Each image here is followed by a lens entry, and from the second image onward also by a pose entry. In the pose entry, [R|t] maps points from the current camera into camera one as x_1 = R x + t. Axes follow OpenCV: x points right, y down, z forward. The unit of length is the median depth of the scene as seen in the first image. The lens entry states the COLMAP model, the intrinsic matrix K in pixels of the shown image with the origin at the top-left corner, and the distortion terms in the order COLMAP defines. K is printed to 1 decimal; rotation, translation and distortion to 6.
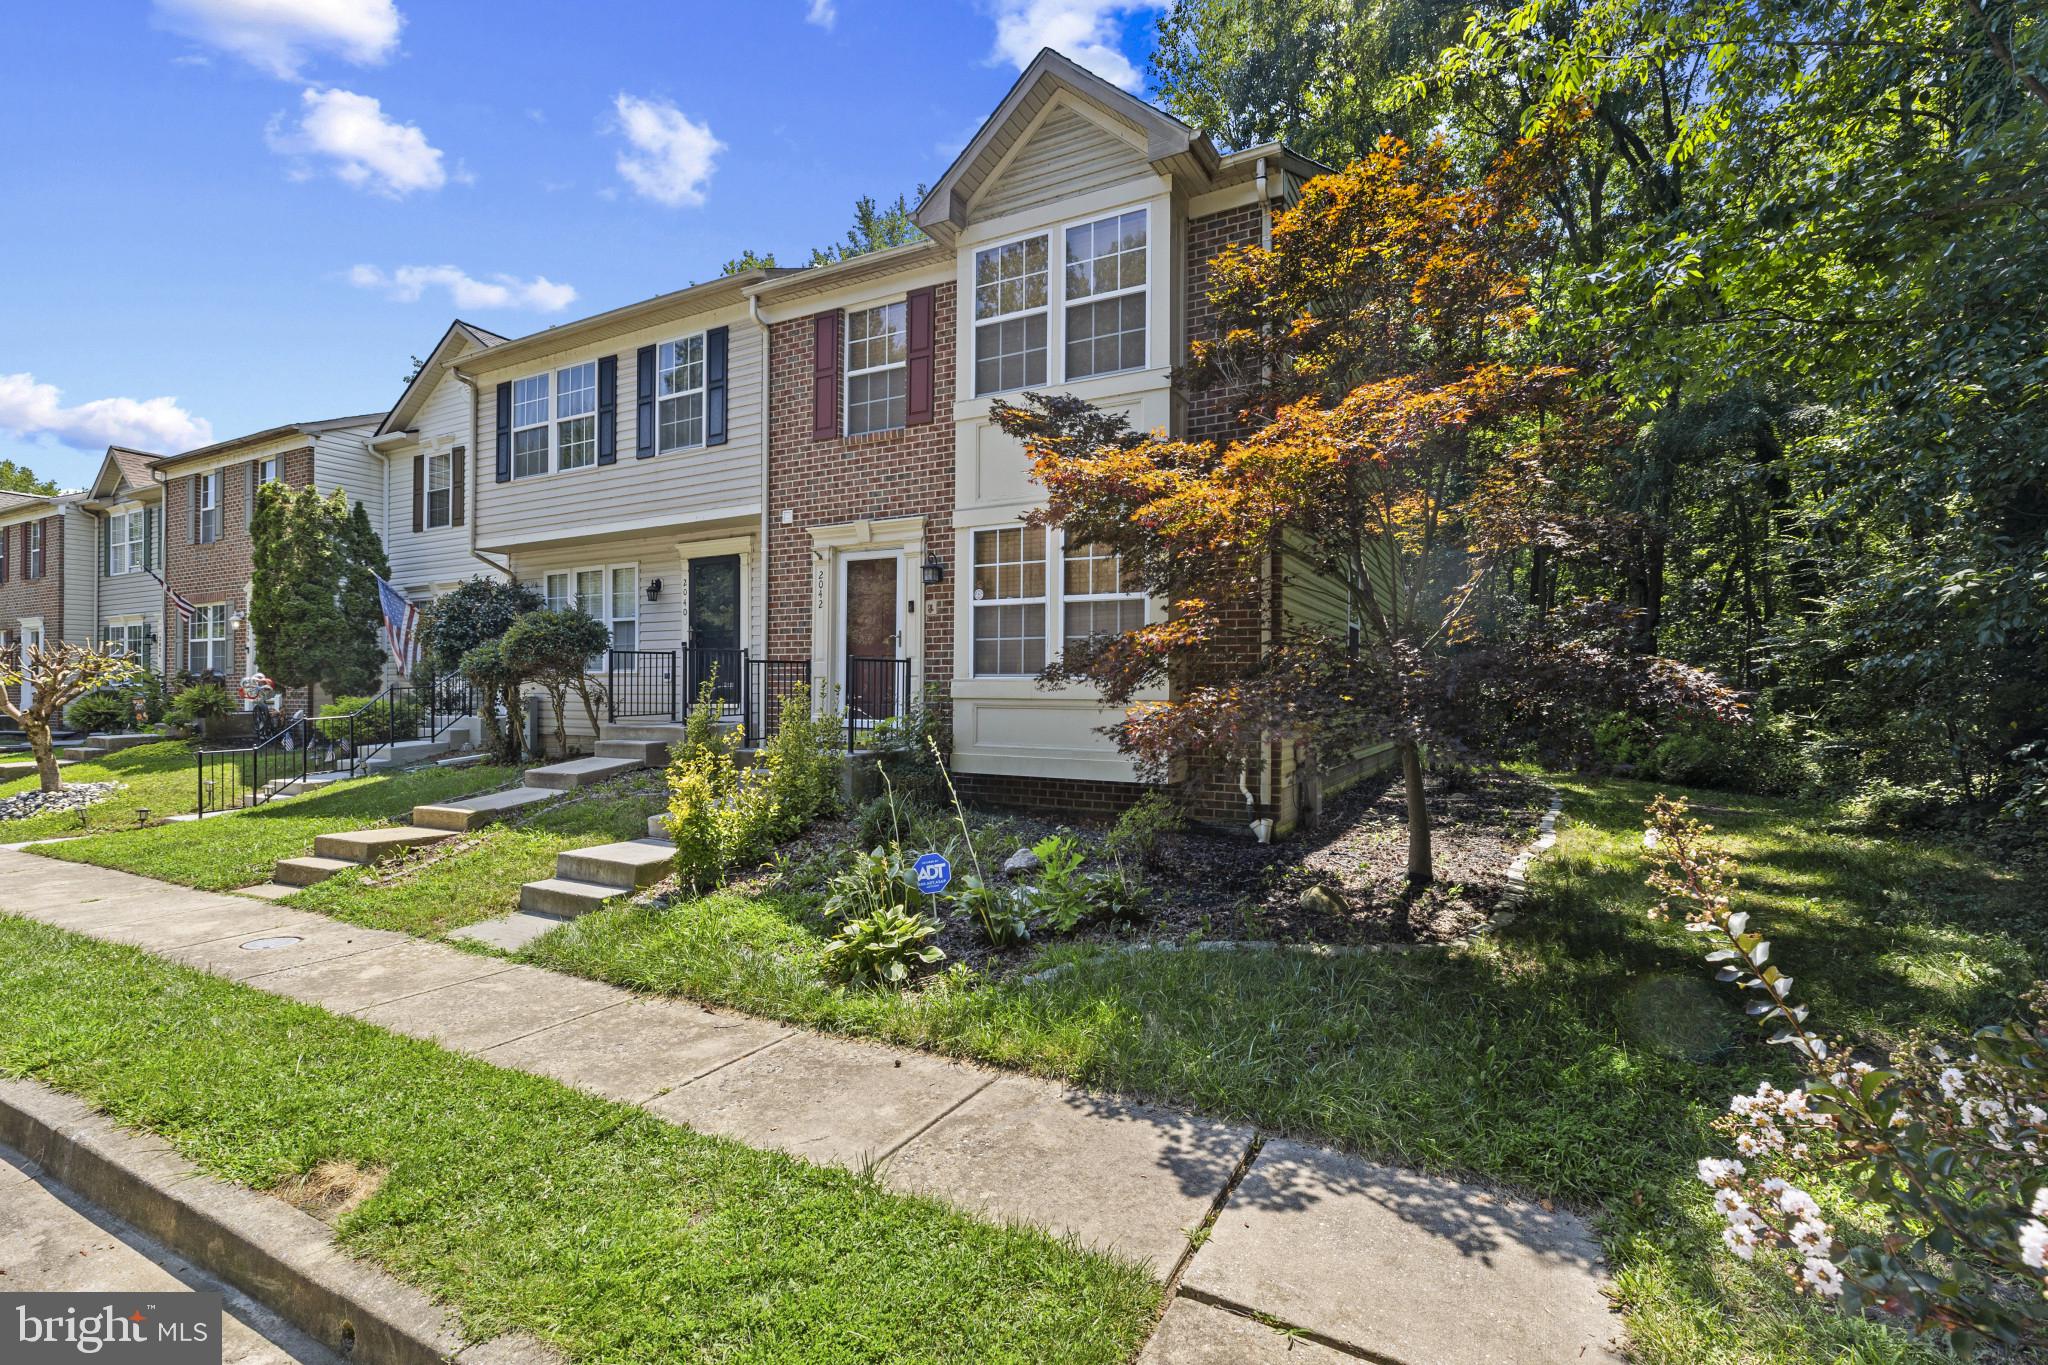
lens RADIAL K [[938.5, 0, 1011.7], [0, 938.5, 693.9], [0, 0, 1]] dist [-0.008924, 0.006145]
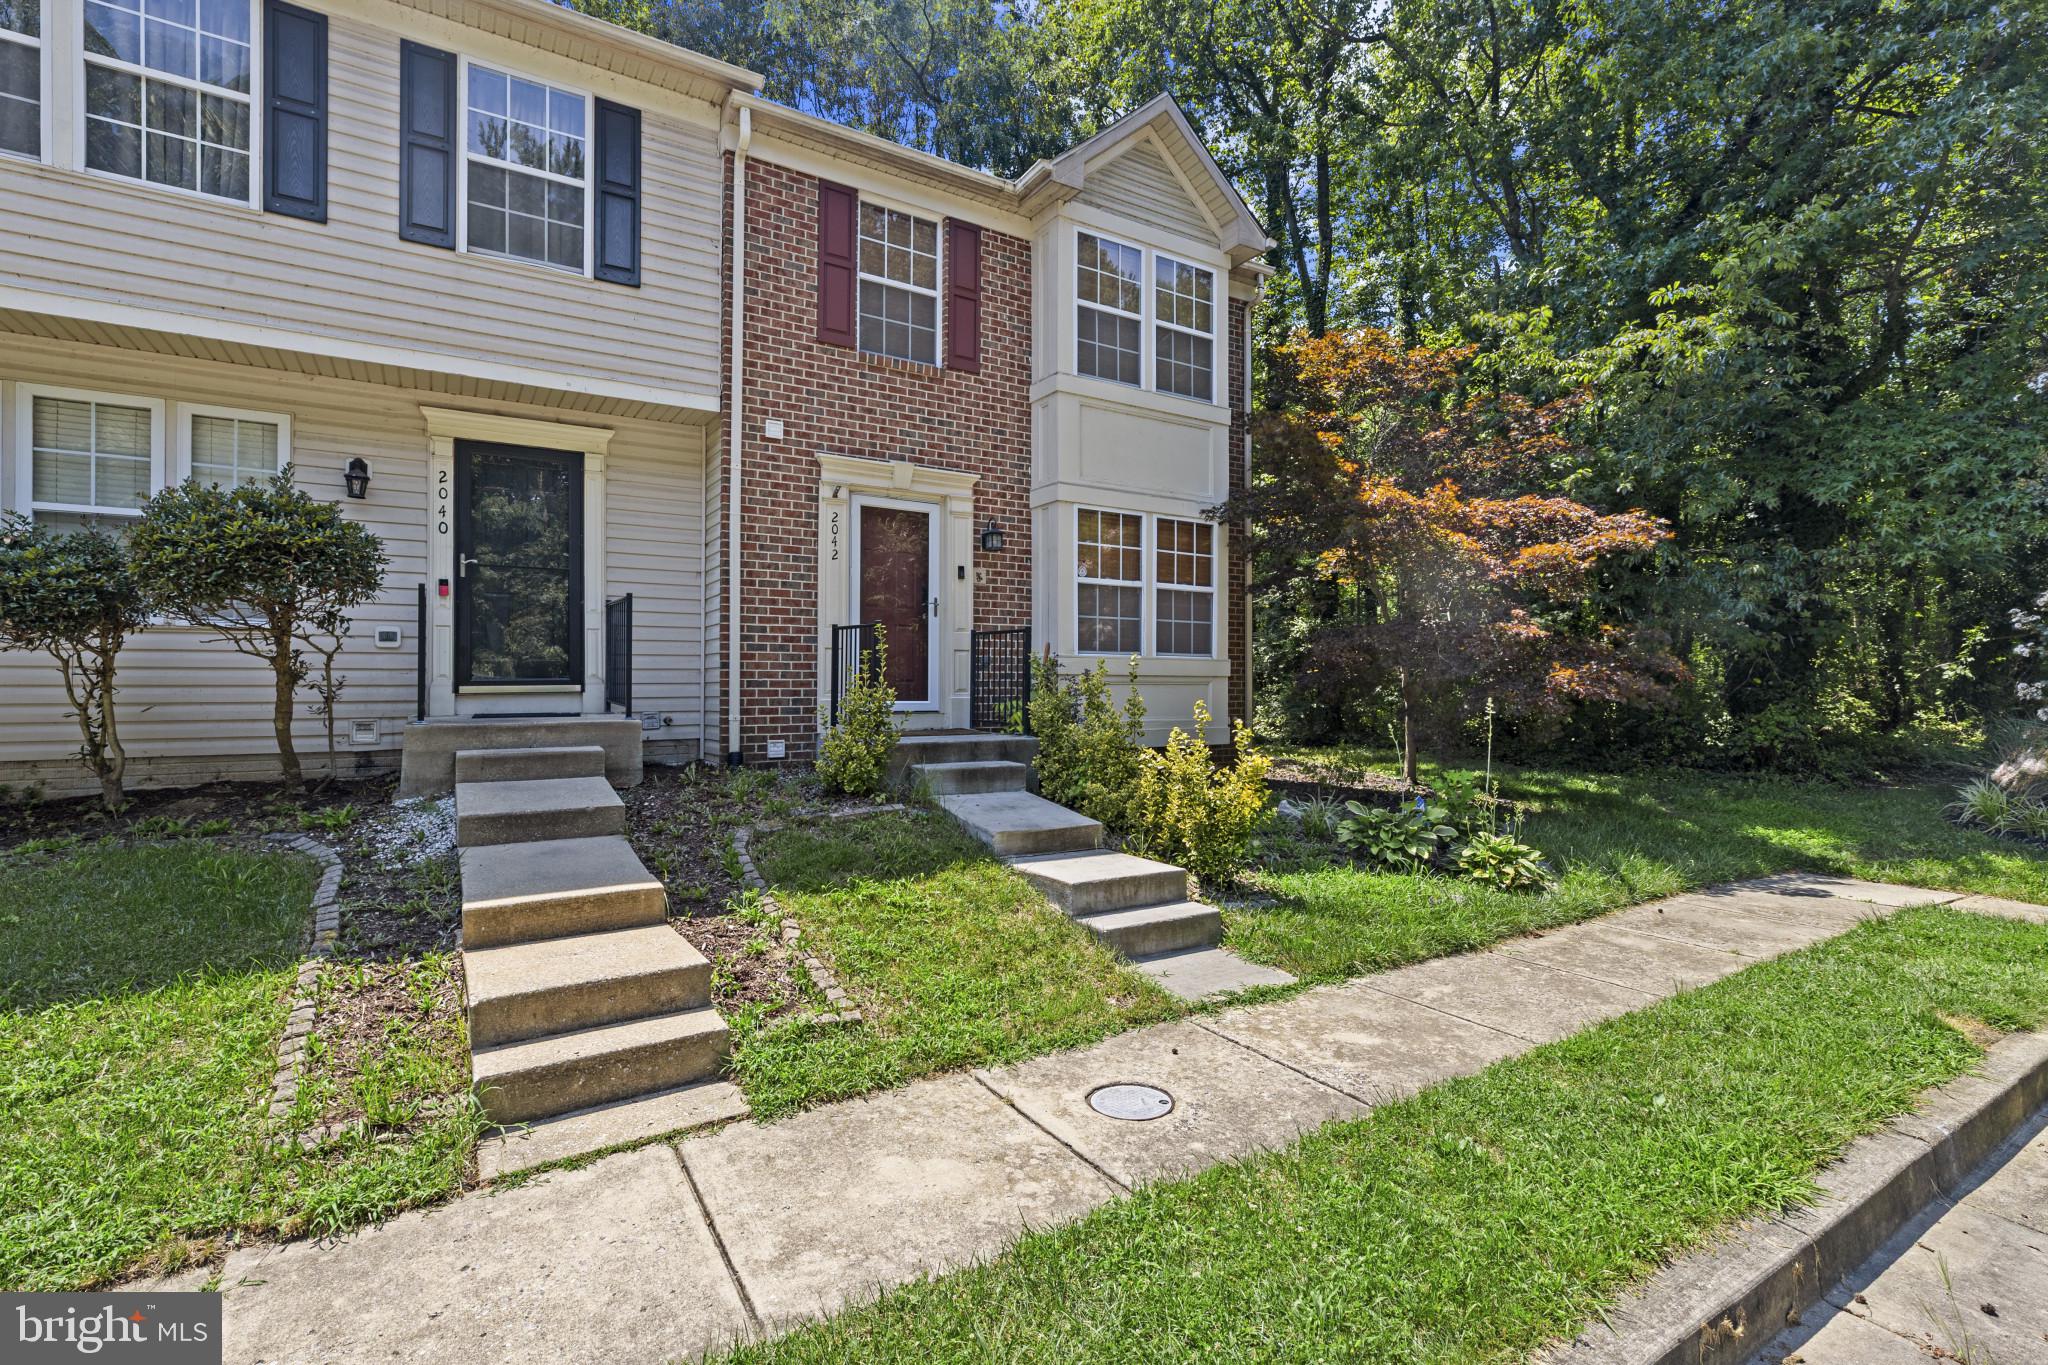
lens RADIAL K [[938.5, 0, 1027.9], [0, 938.5, 673.1], [0, 0, 1]] dist [-0.008924, 0.006145]
pose [[0.488549, 0.006750, 0.872511, -0.838140], [0.003463, 0.999947, -0.009674, 0.011160], [-0.872530, 0.007748, 0.488500, 0.501166]]
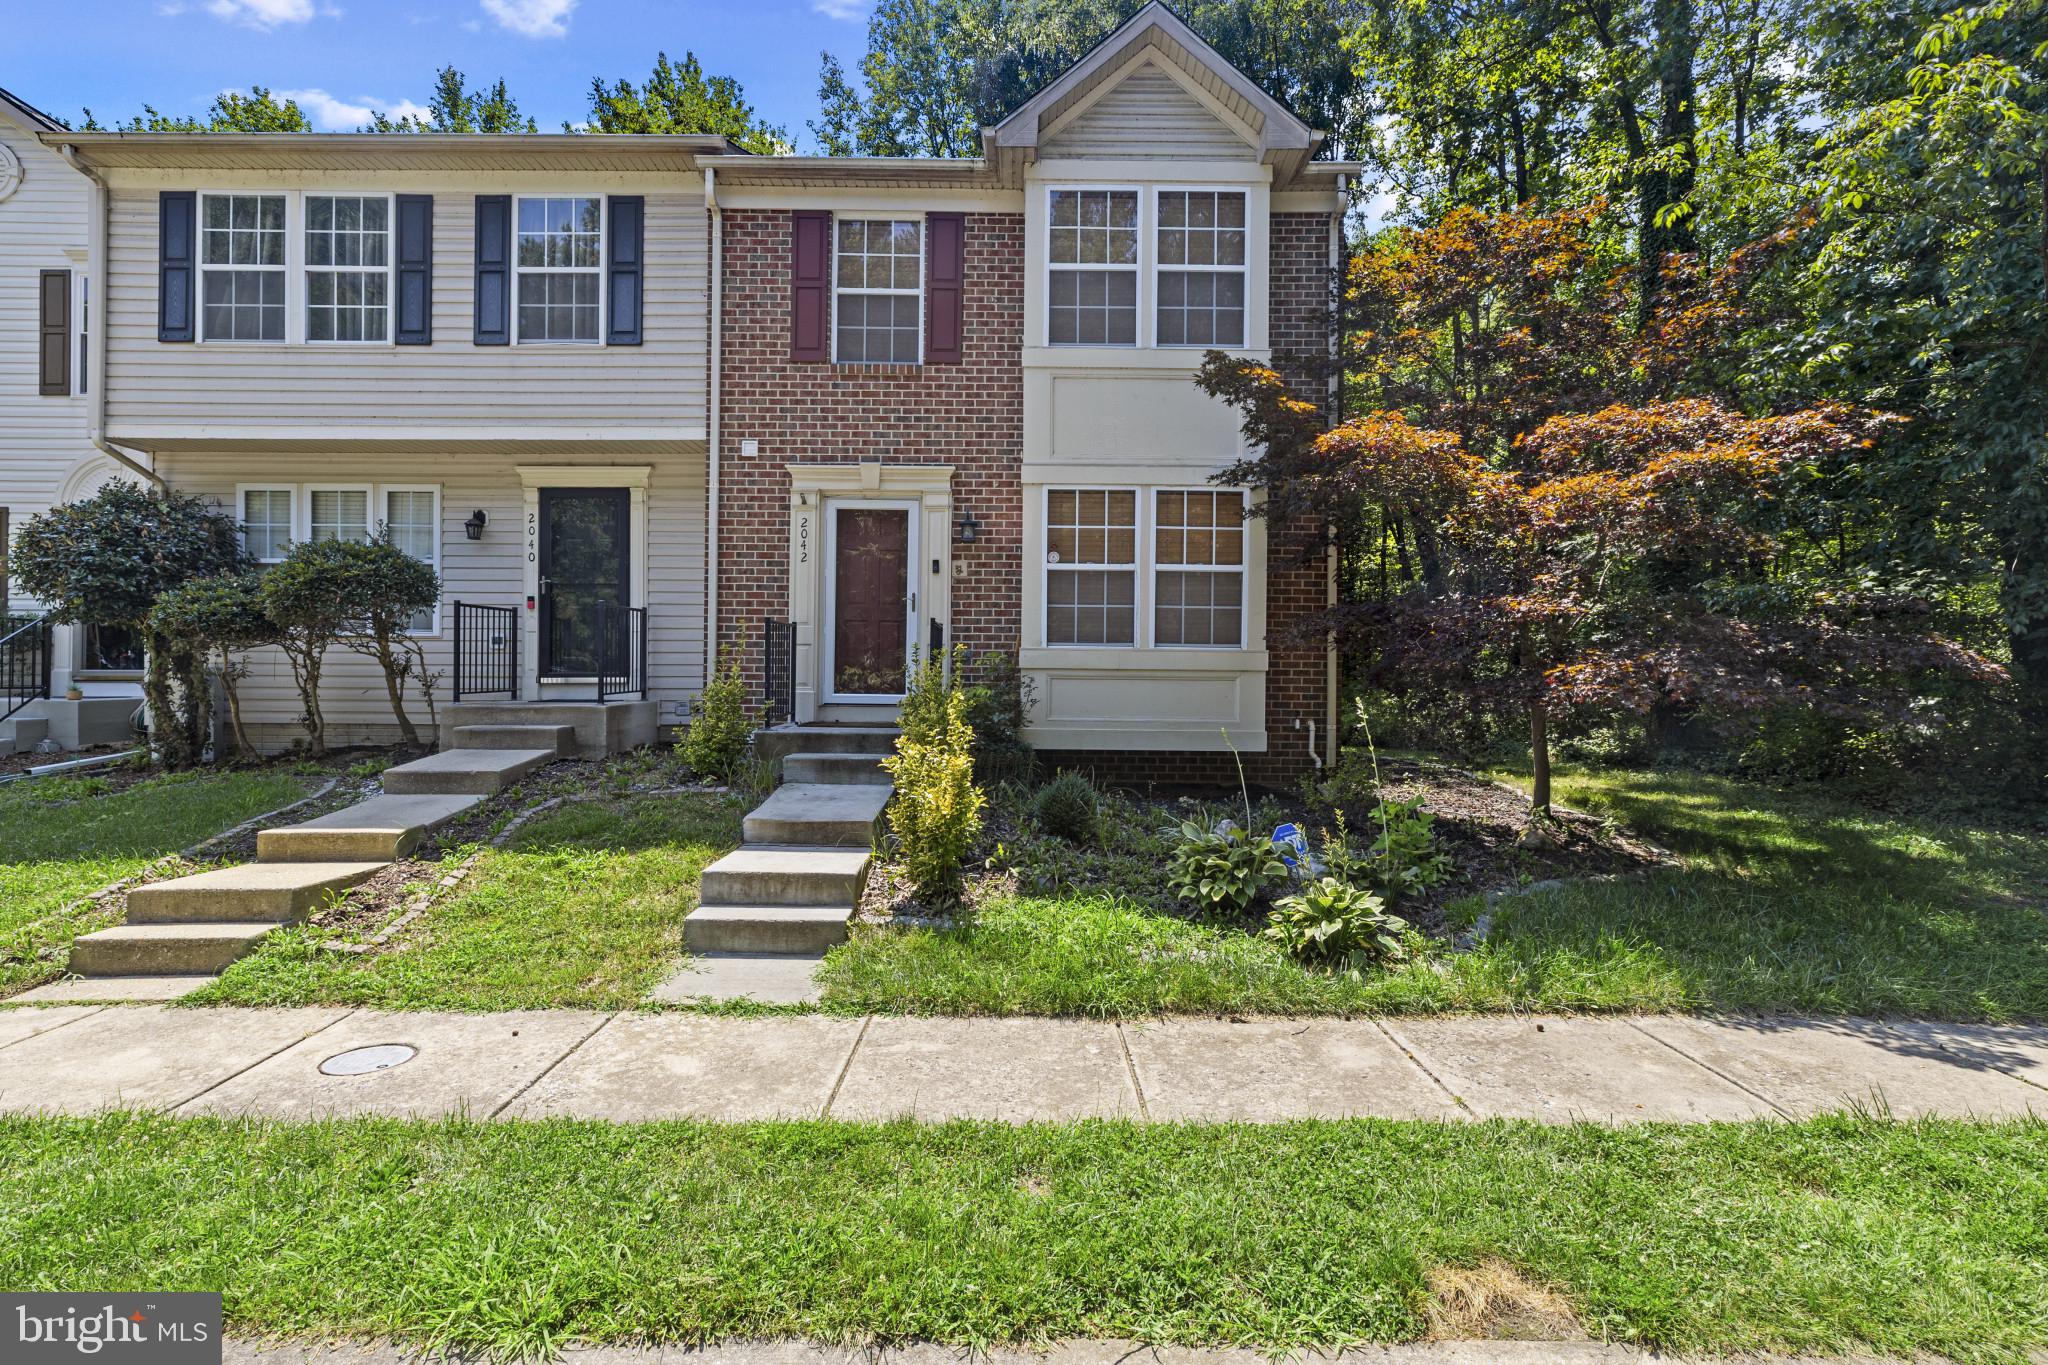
lens RADIAL K [[938.5, 0, 1023.9], [0, 938.5, 680.2], [0, 0, 1]] dist [-0.008924, 0.006145]
pose [[0.873575, 0.004585, 0.486667, -0.457595], [-0.002053, 0.999981, -0.005736, 0.019214], [-0.486685, 0.004012, 0.873569, 0.180575]]
